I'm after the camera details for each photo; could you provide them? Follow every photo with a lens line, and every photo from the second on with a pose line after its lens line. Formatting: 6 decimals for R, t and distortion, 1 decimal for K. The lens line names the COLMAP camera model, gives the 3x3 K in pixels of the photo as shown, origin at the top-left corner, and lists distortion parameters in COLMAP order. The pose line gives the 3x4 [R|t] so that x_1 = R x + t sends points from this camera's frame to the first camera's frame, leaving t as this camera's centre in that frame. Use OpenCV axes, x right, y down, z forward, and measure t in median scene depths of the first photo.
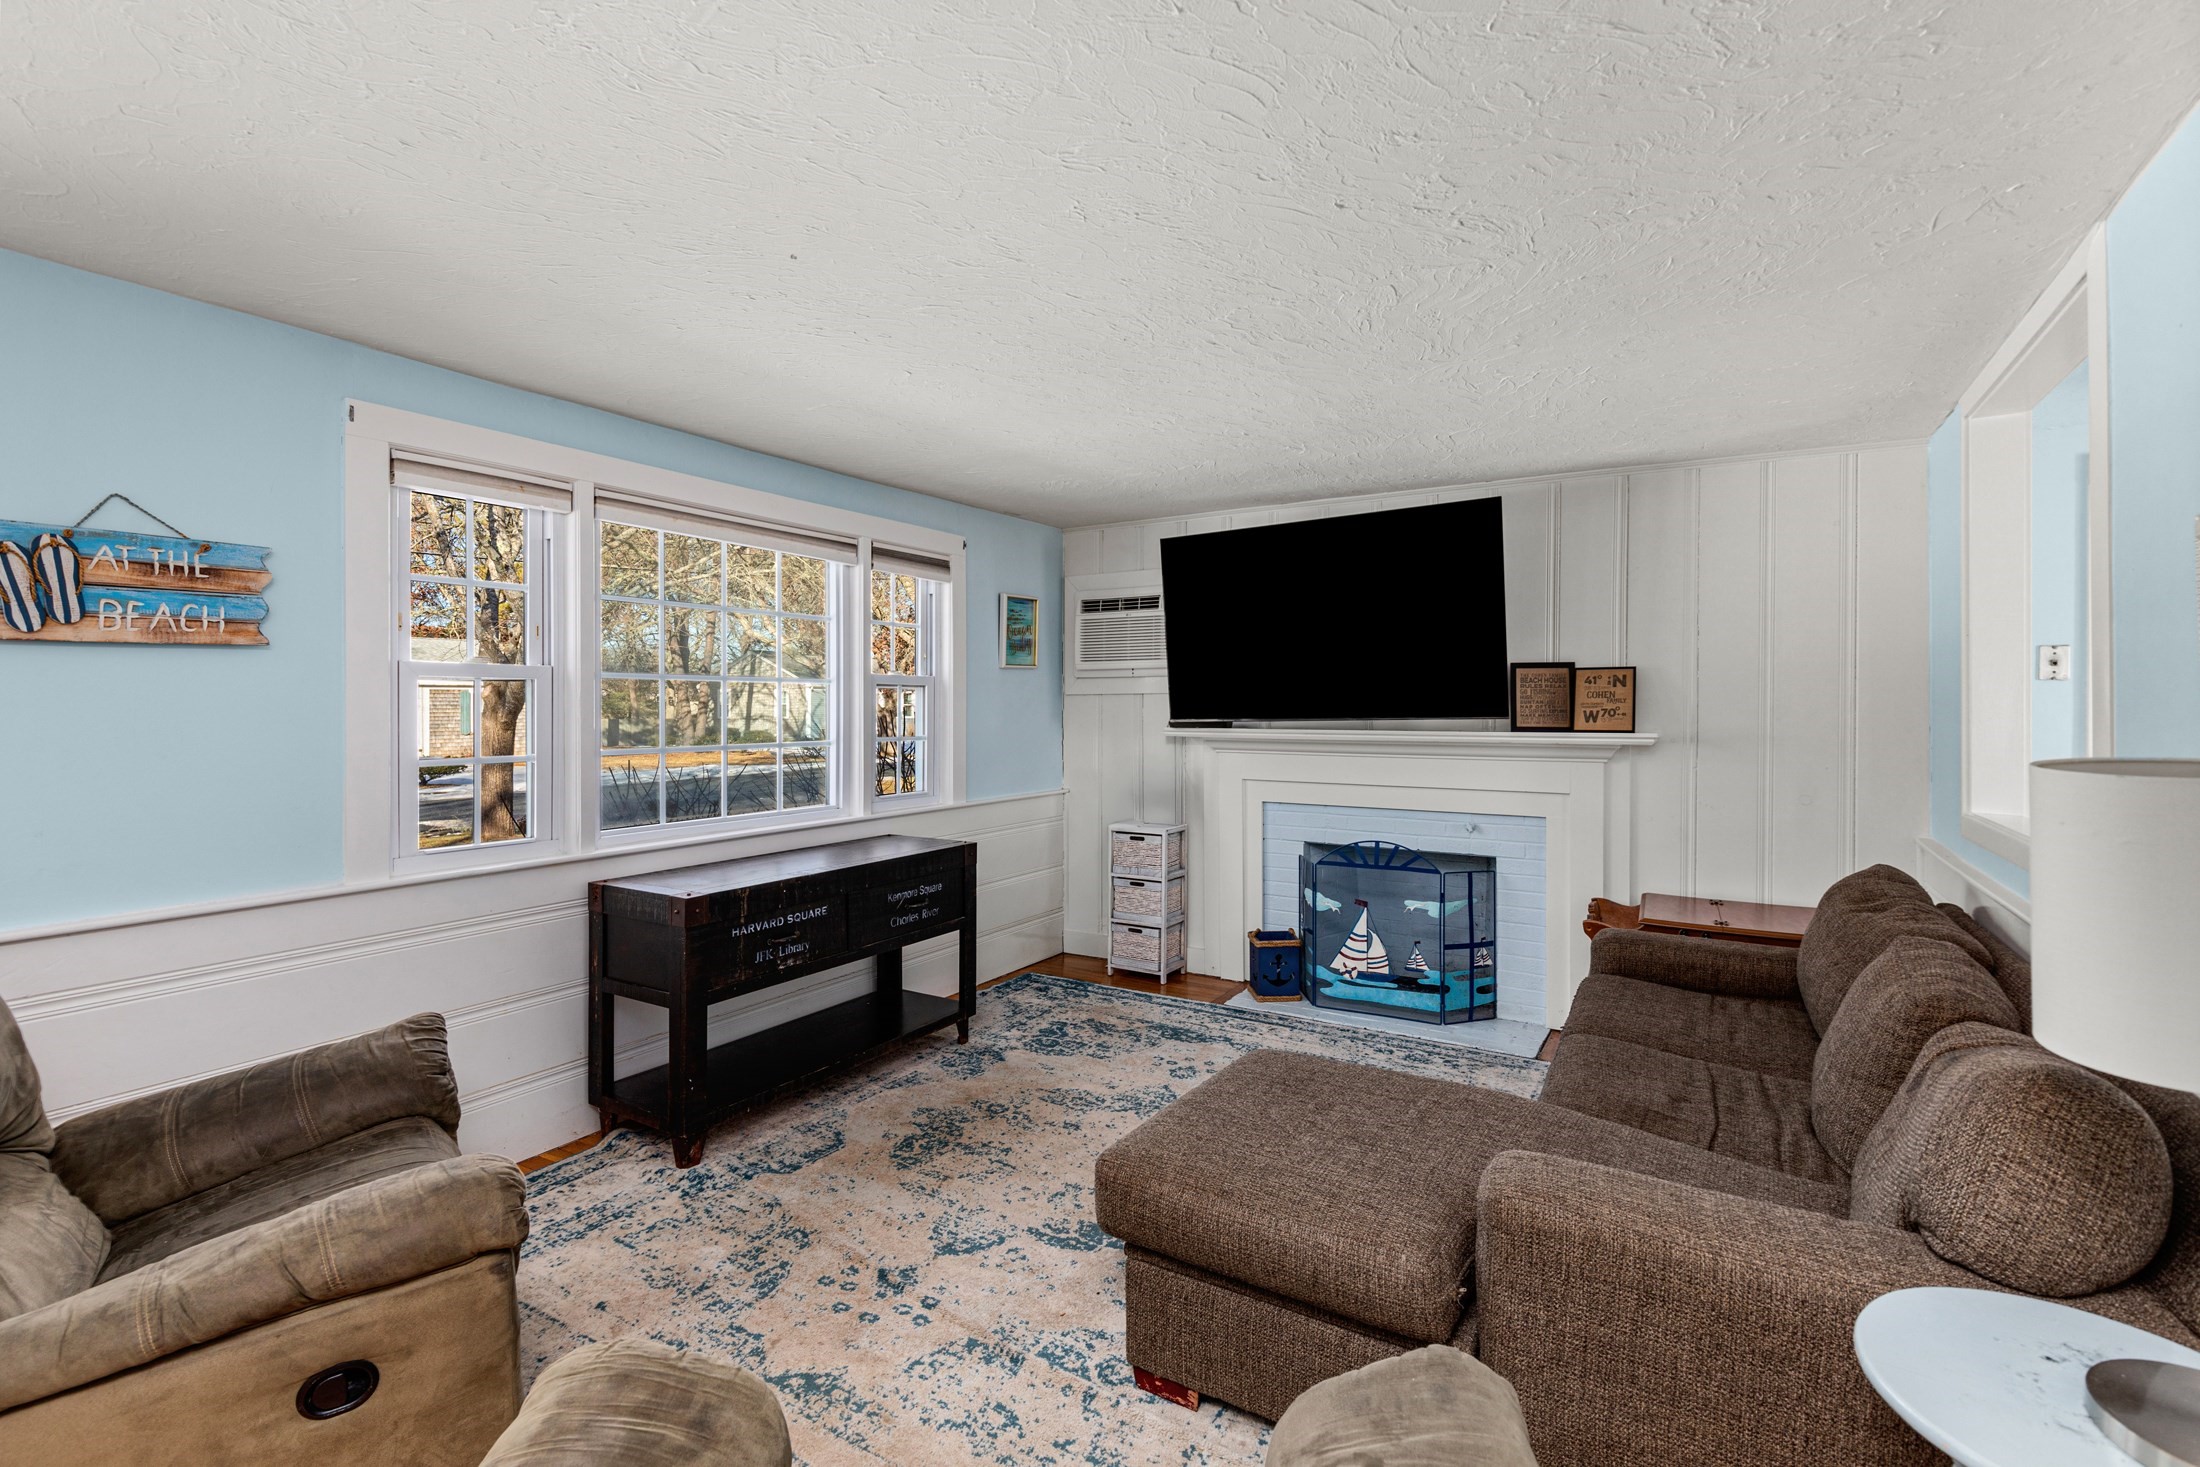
lens RADIAL K [[993.0, 0, 1102.4], [0, 993.0, 704.3], [0, 0, 1]] dist [0.016961, -0.000264]
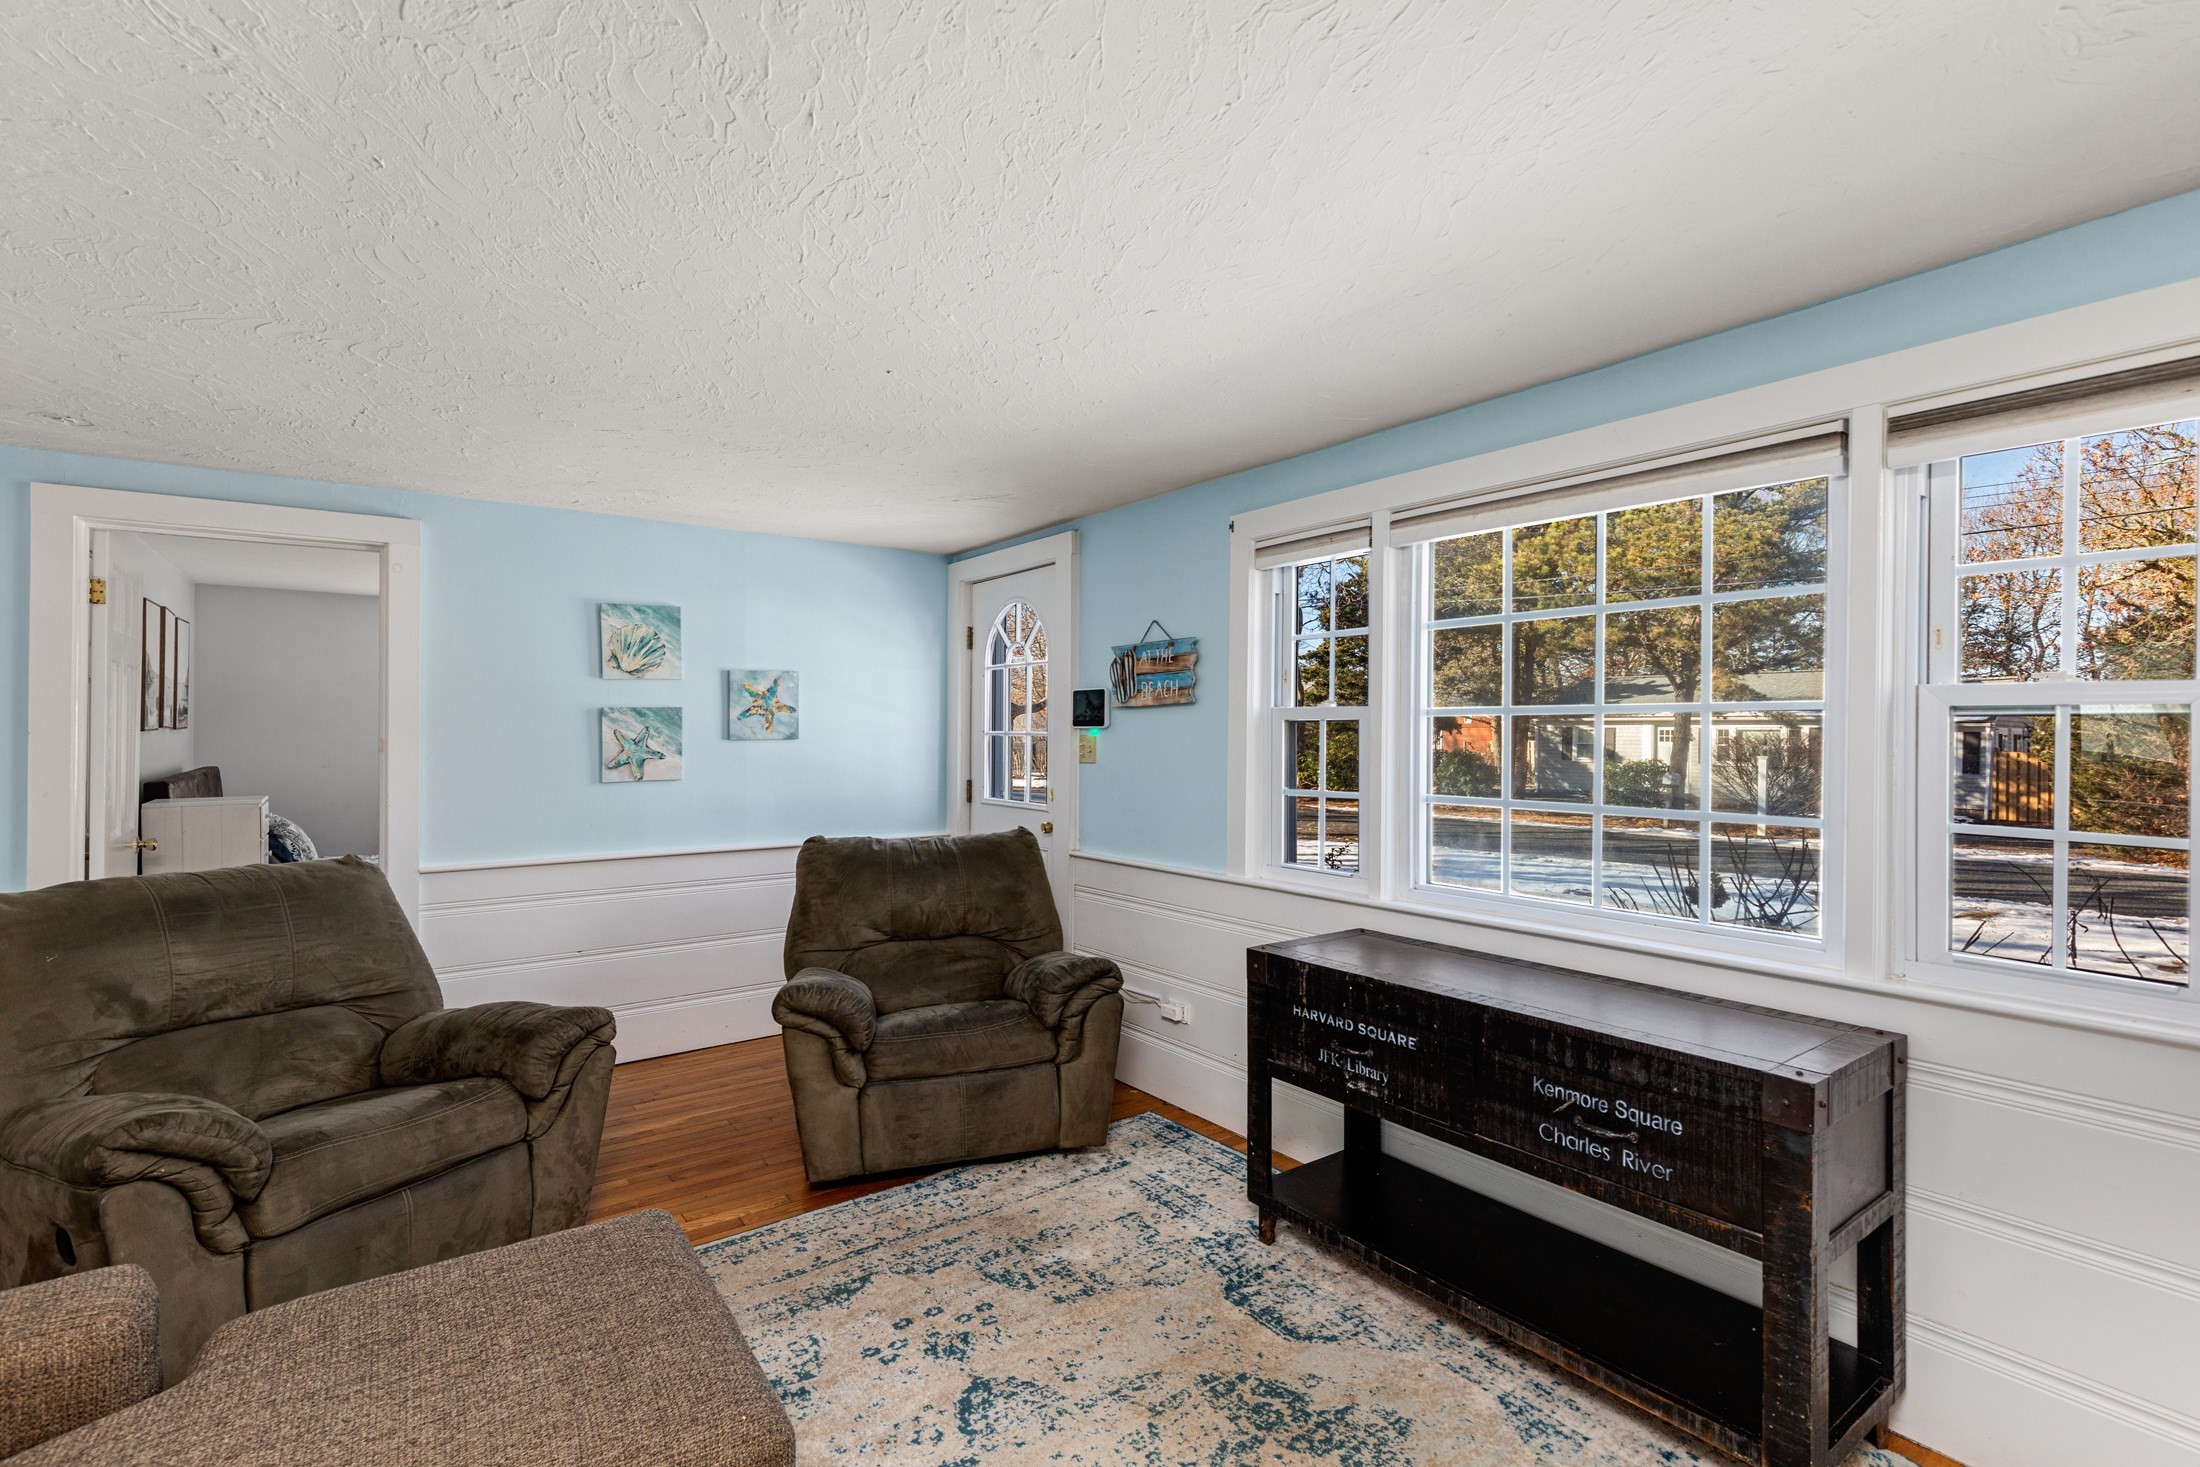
lens RADIAL K [[1013.4, 0, 1113.4], [0, 1013.4, 734.3], [0, 0, 1]] dist [0.014315, -0.010270]
pose [[-0.366801, -0.003462, -0.930293, 0.381227], [-0.006324, 0.999979, -0.001228, -0.005138], [0.930278, 0.005433, -0.366815, 0.887261]]
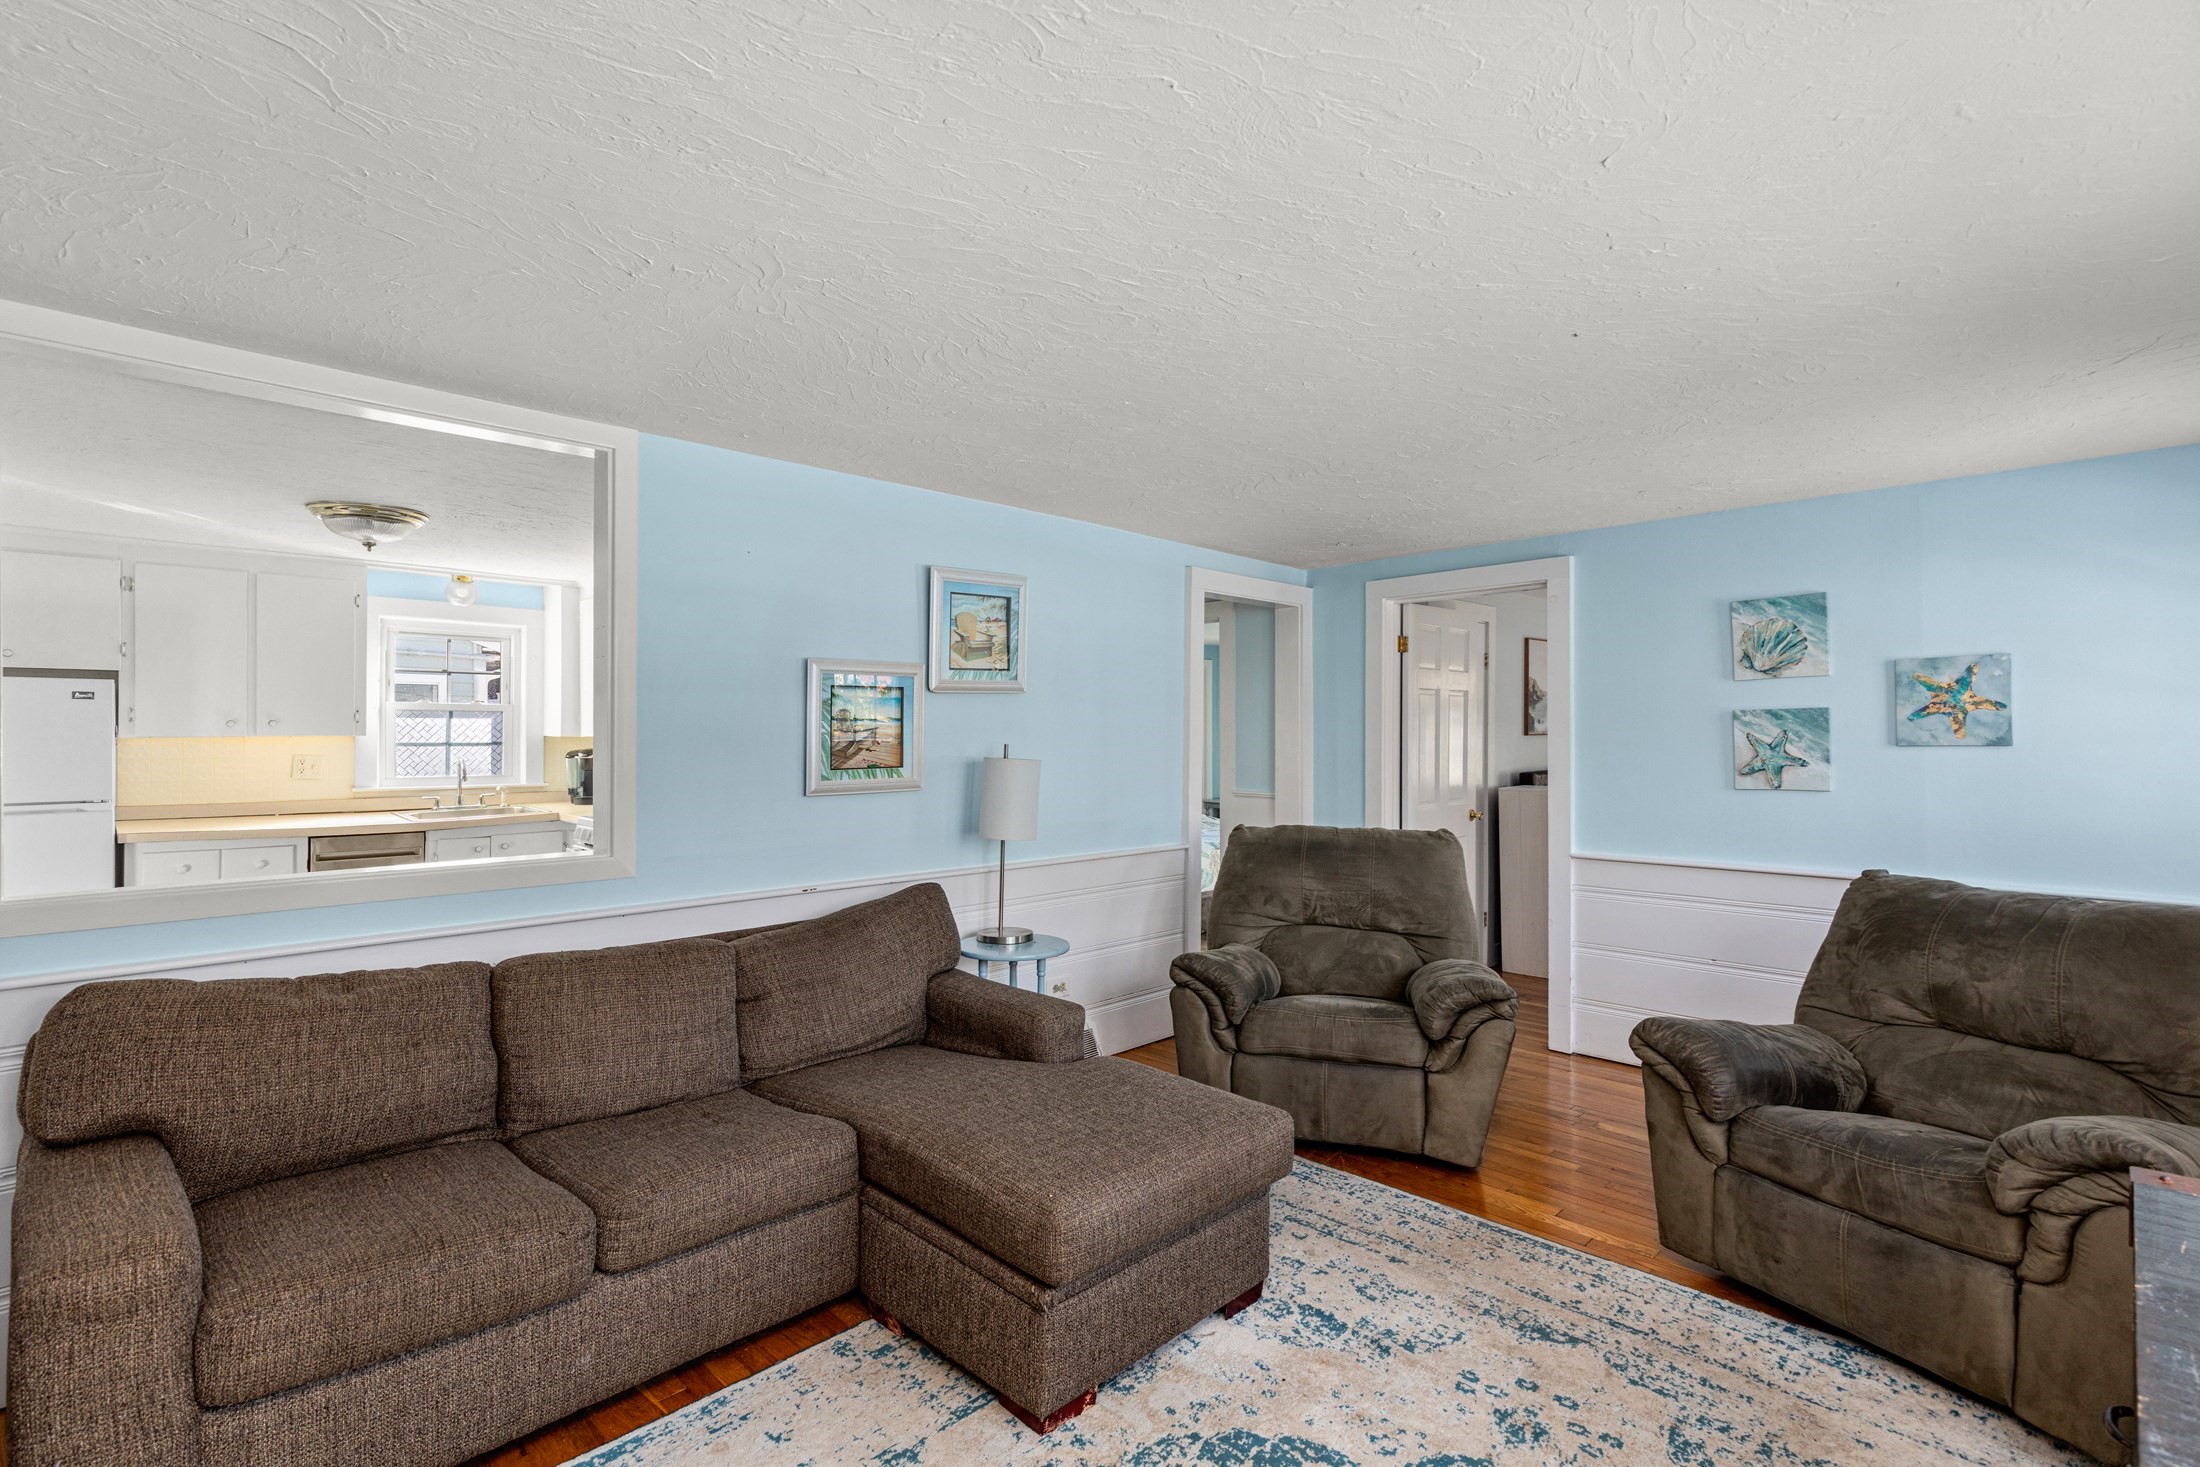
lens RADIAL K [[1030.8, 0, 1116.0], [0, 1030.8, 723.9], [0, 0, 1]] dist [0.003629, 0.000337]
pose [[-0.973727, -0.002062, 0.227711, -0.040462], [-0.003638, 0.999972, -0.006504, -0.008565], [-0.227691, -0.007162, -0.973707, 1.145778]]
